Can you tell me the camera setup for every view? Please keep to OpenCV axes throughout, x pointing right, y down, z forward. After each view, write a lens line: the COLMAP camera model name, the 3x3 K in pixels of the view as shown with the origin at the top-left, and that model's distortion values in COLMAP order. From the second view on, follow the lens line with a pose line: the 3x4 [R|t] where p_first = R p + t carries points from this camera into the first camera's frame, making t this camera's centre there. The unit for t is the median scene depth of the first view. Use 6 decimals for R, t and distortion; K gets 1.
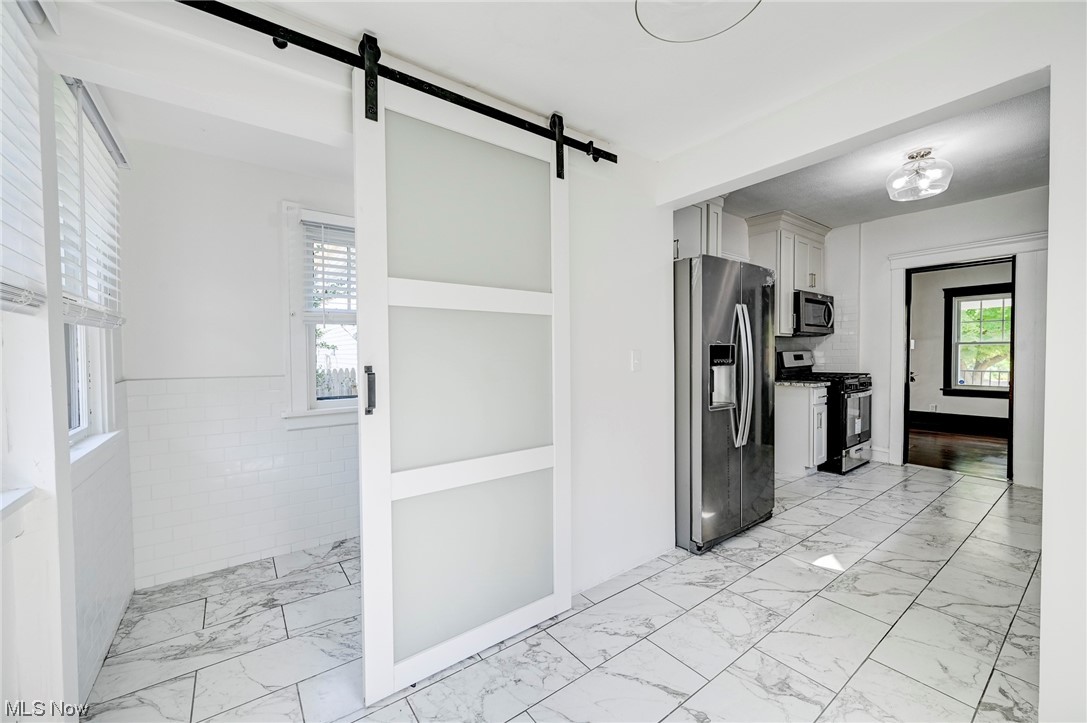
lens RADIAL K [[425.9, 0, 543.5], [0, 425.9, 361.5], [0, 0, 1]] dist [-0.001090, -0.000195]
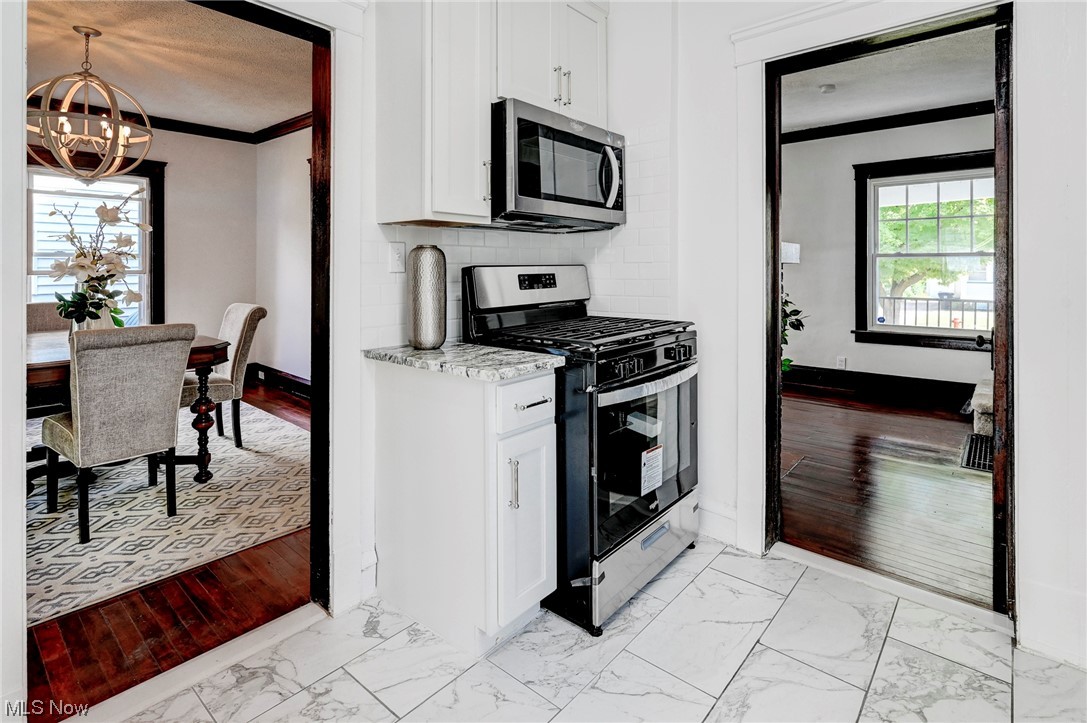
lens RADIAL K [[532.0, 0, 541.0], [0, 532.0, 267.5], [0, 0, 1]] dist [0.001028, 0.000022]
pose [[0.977130, 0.006994, 0.212529, 0.501780], [-0.002553, 0.999773, -0.021159, -0.012180], [-0.212629, 0.020133, 0.976926, 0.520769]]
